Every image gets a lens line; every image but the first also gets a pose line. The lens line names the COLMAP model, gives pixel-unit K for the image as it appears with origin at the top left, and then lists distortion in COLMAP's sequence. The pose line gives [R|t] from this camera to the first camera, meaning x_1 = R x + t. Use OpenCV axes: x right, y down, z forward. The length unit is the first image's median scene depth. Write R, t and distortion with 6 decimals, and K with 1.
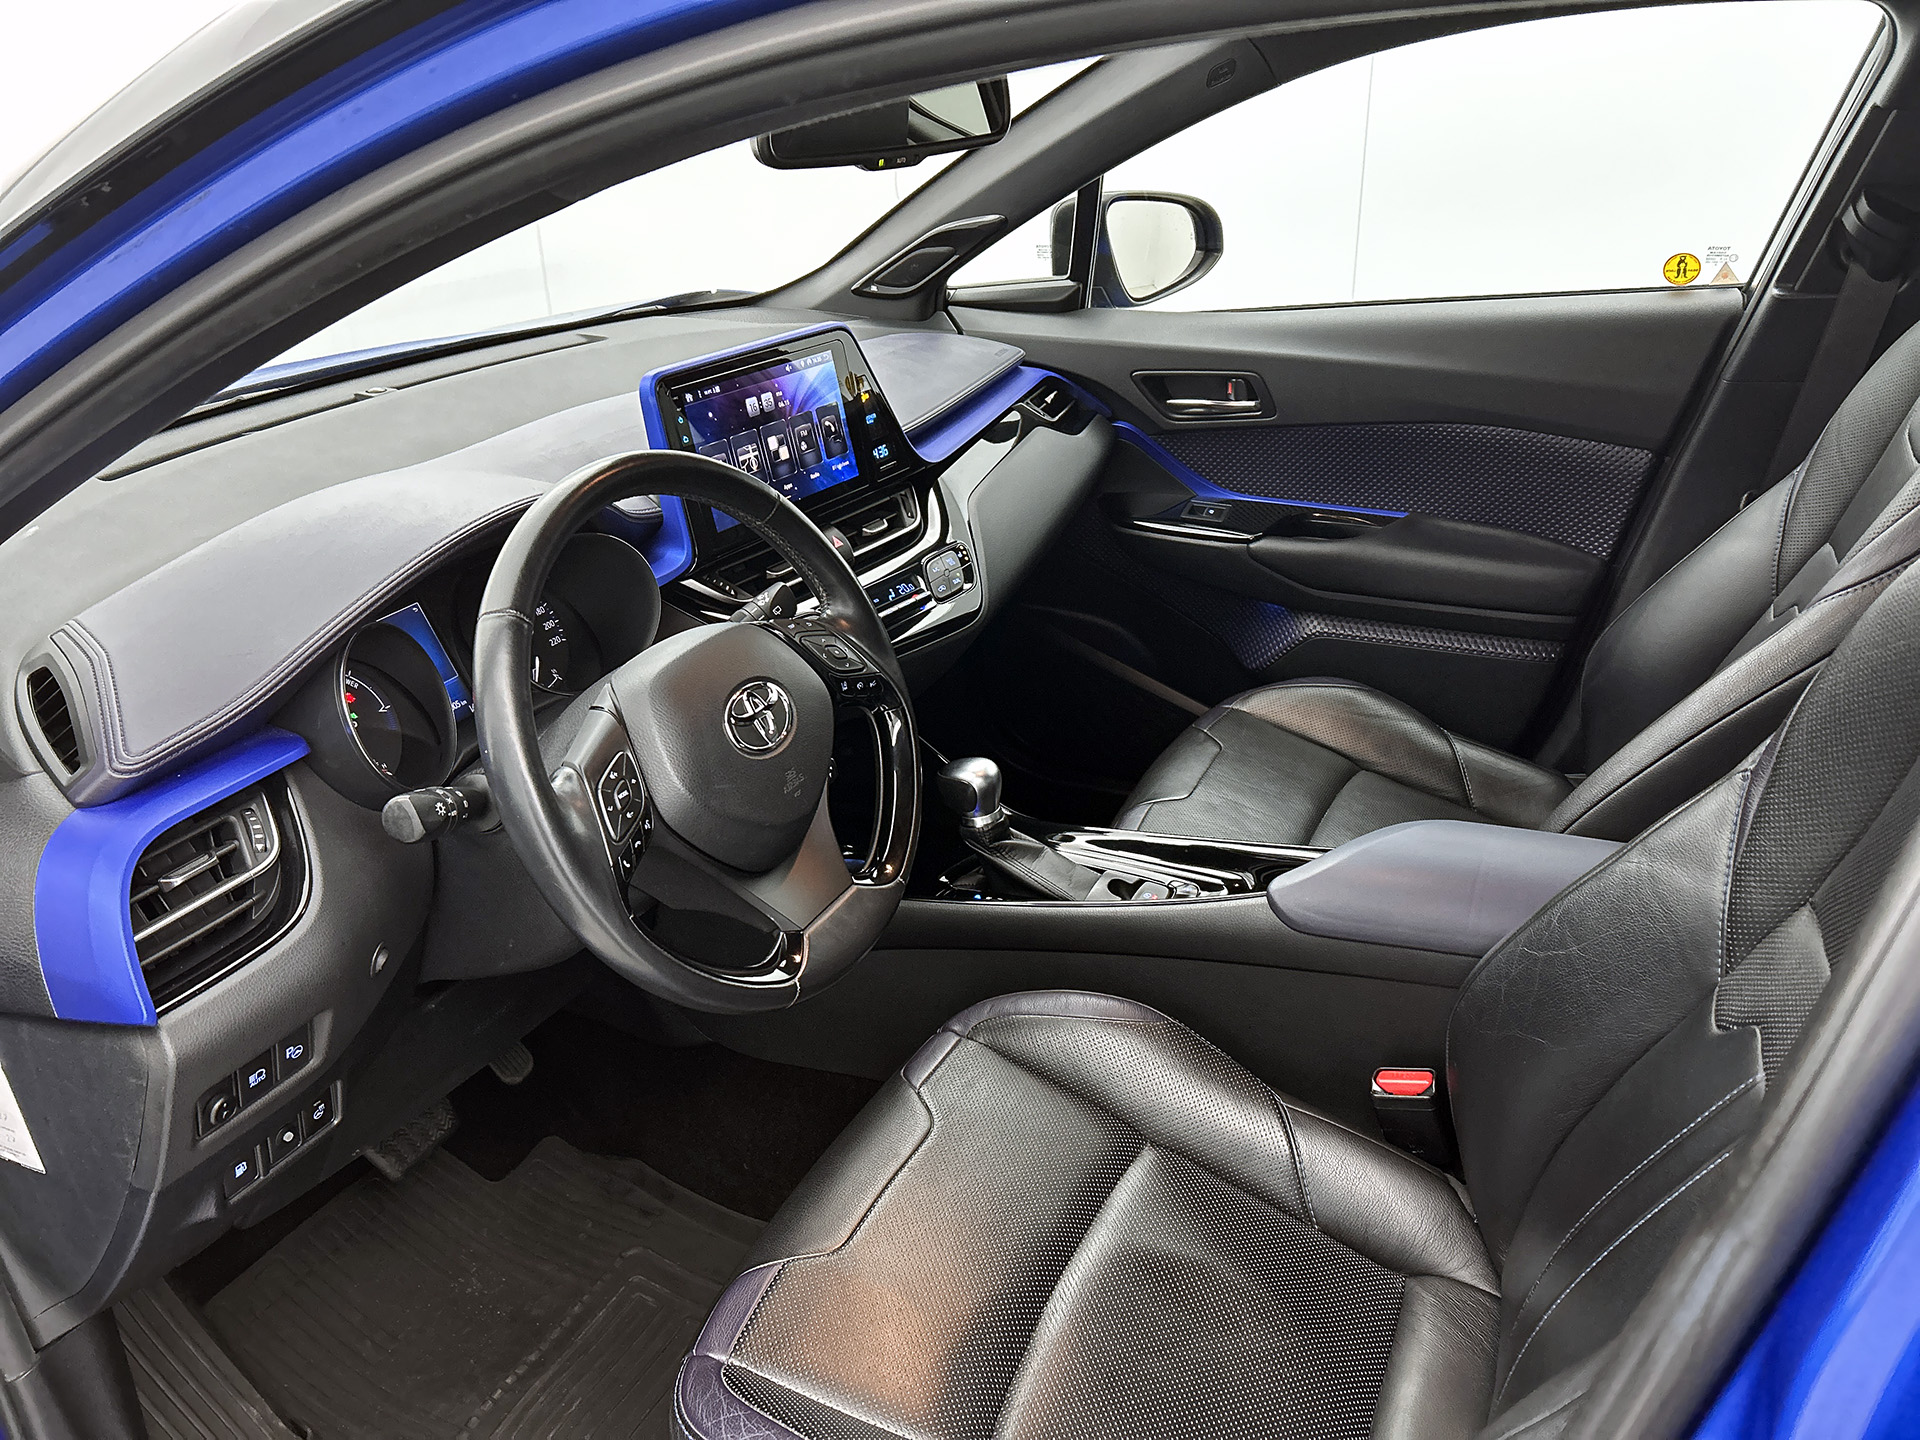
lens RADIAL K [[1374.9, 0, 960.0], [0, 1374.9, 720.0], [0, 0, 1]] dist [0.002694, -0.048636]
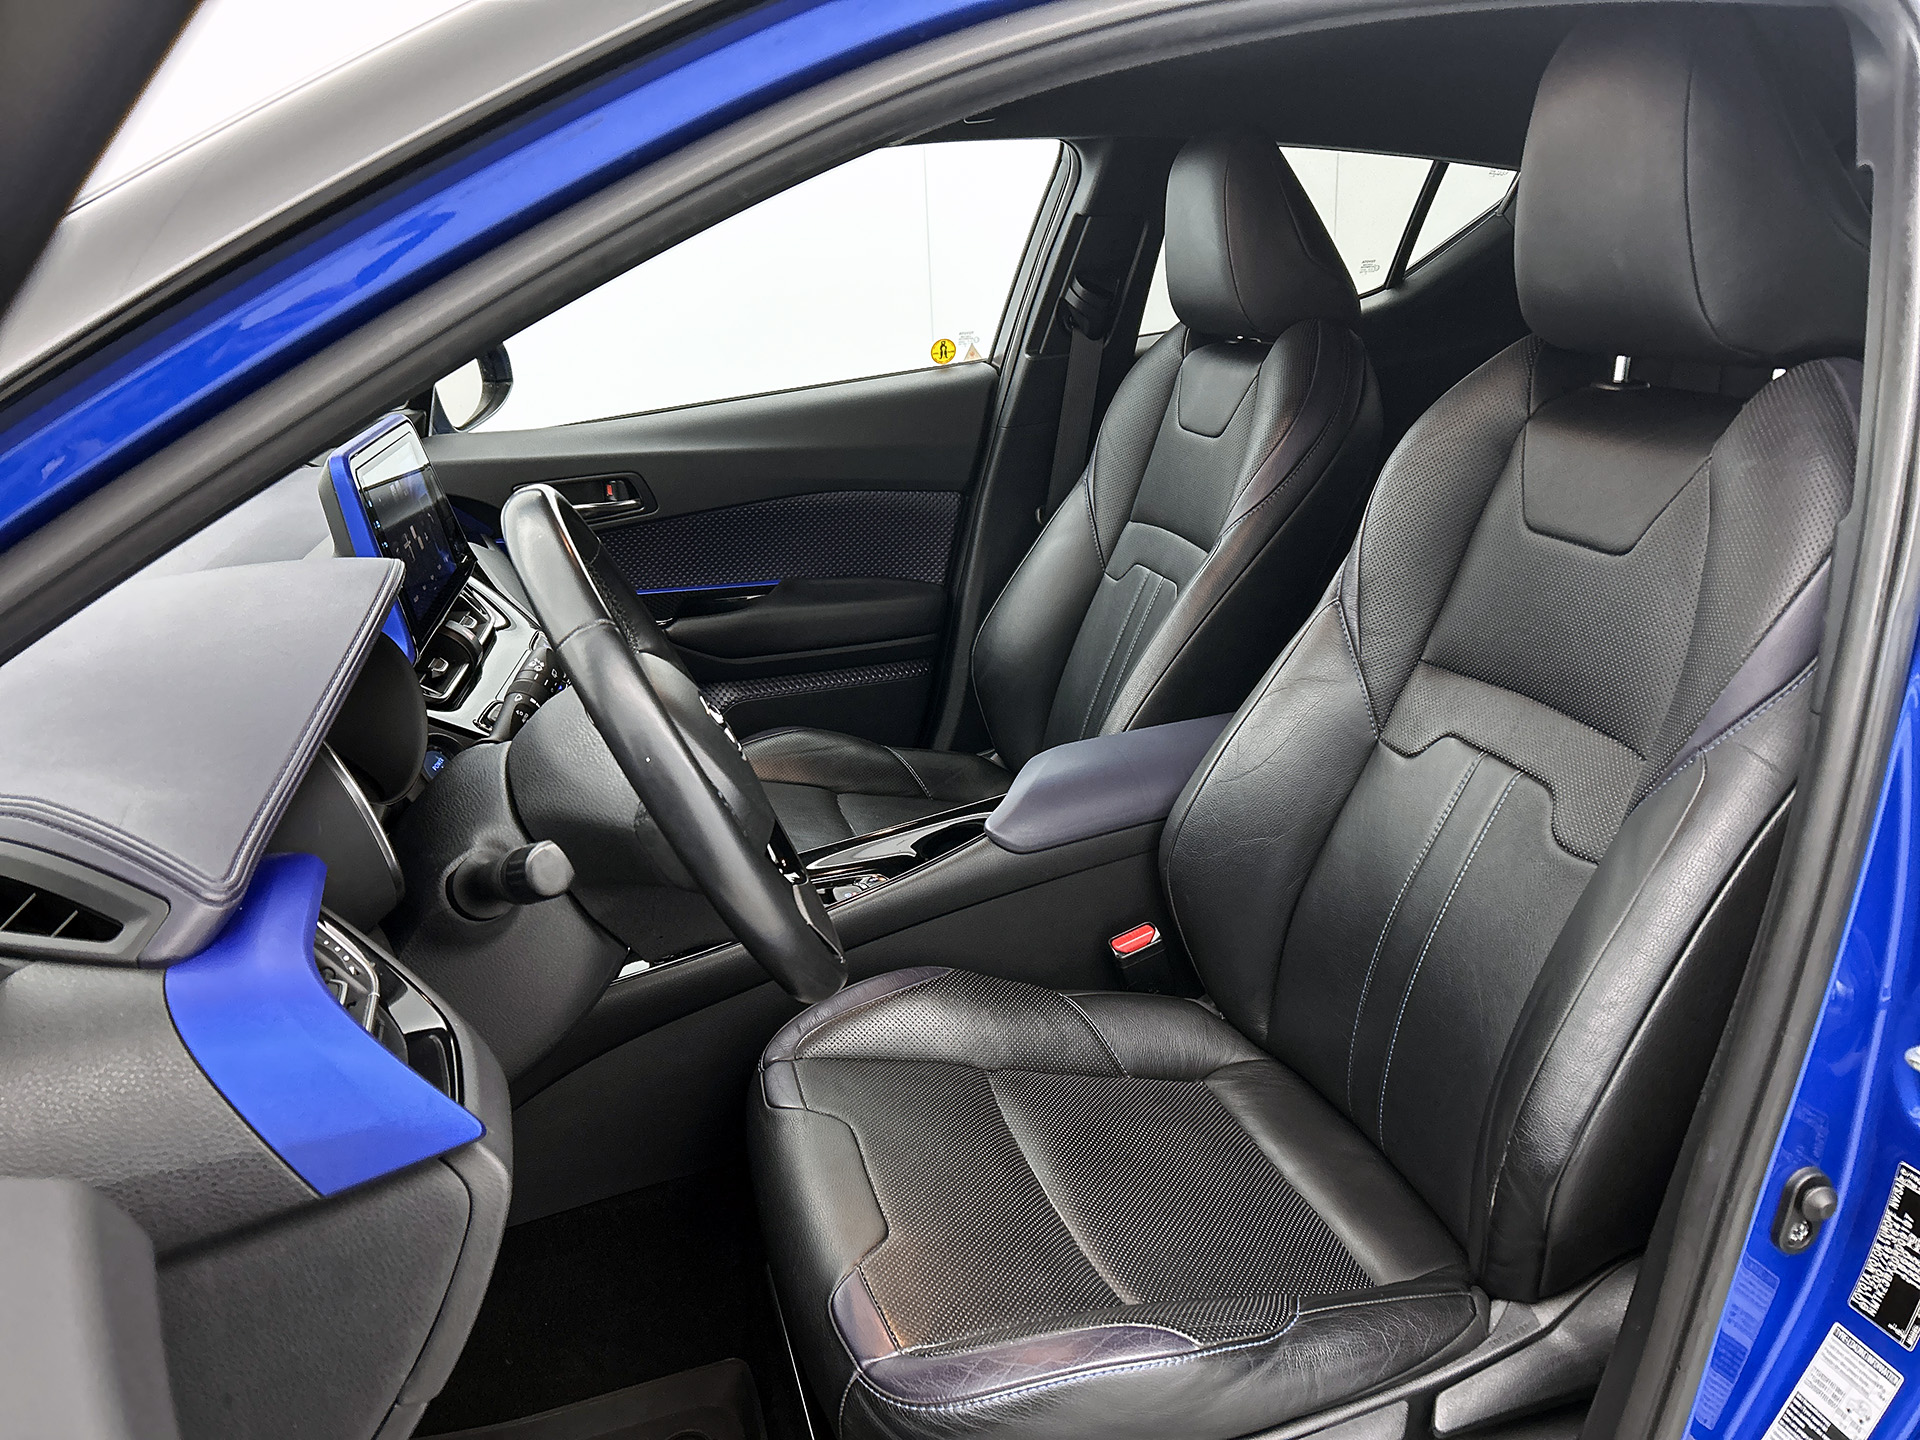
lens RADIAL K [[1374.9, 0, 960.0], [0, 1374.9, 720.0], [0, 0, 1]] dist [0.002694, -0.048636]
pose [[0.756438, -0.212300, 0.618652, -0.322526], [0.287393, 0.957541, -0.022806, 0.033243], [-0.587543, 0.195048, 0.785334, 0.046744]]
